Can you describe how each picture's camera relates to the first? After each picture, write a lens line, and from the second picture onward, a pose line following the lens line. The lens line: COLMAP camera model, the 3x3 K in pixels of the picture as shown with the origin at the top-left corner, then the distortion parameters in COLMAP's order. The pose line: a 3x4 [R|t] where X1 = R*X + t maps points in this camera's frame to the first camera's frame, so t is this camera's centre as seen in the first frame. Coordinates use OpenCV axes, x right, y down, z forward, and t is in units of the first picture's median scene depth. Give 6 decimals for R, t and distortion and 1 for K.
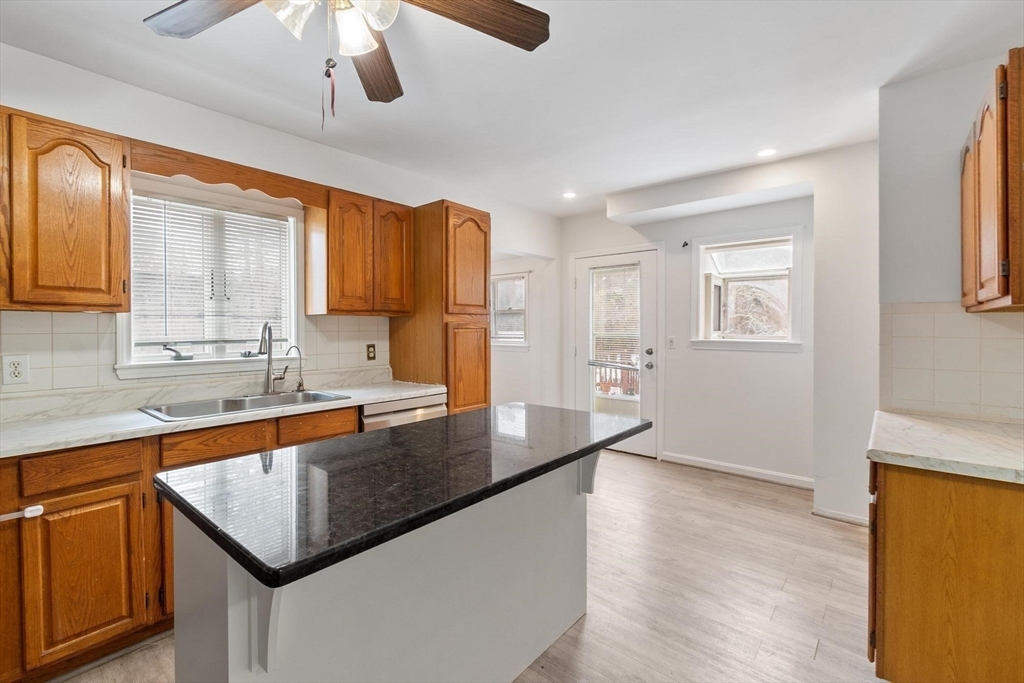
lens RADIAL K [[445.5, 0, 513.1], [0, 445.5, 333.6], [0, 0, 1]] dist [0.000994, 0.000244]
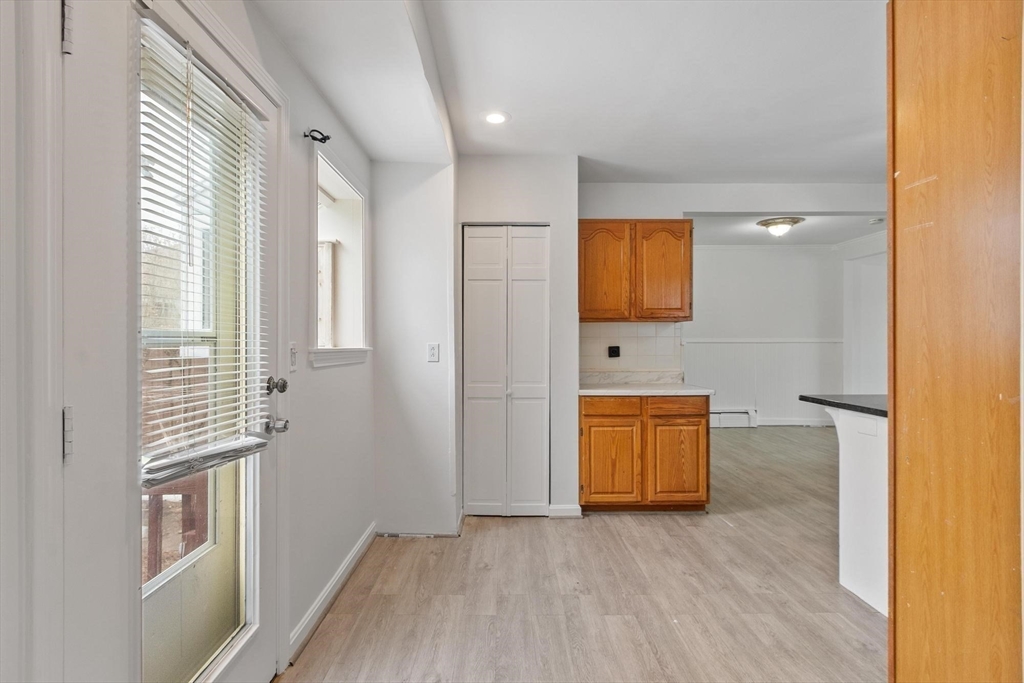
lens RADIAL K [[520.3, 0, 511.9], [0, 520.3, 340.1], [0, 0, 1]] dist [0.001781, 0.000100]
pose [[-0.658616, 0.002381, 0.752475, -0.168959], [0.010857, 0.999921, 0.006338, 0.005850], [-0.752400, 0.012344, -0.658590, 1.485095]]
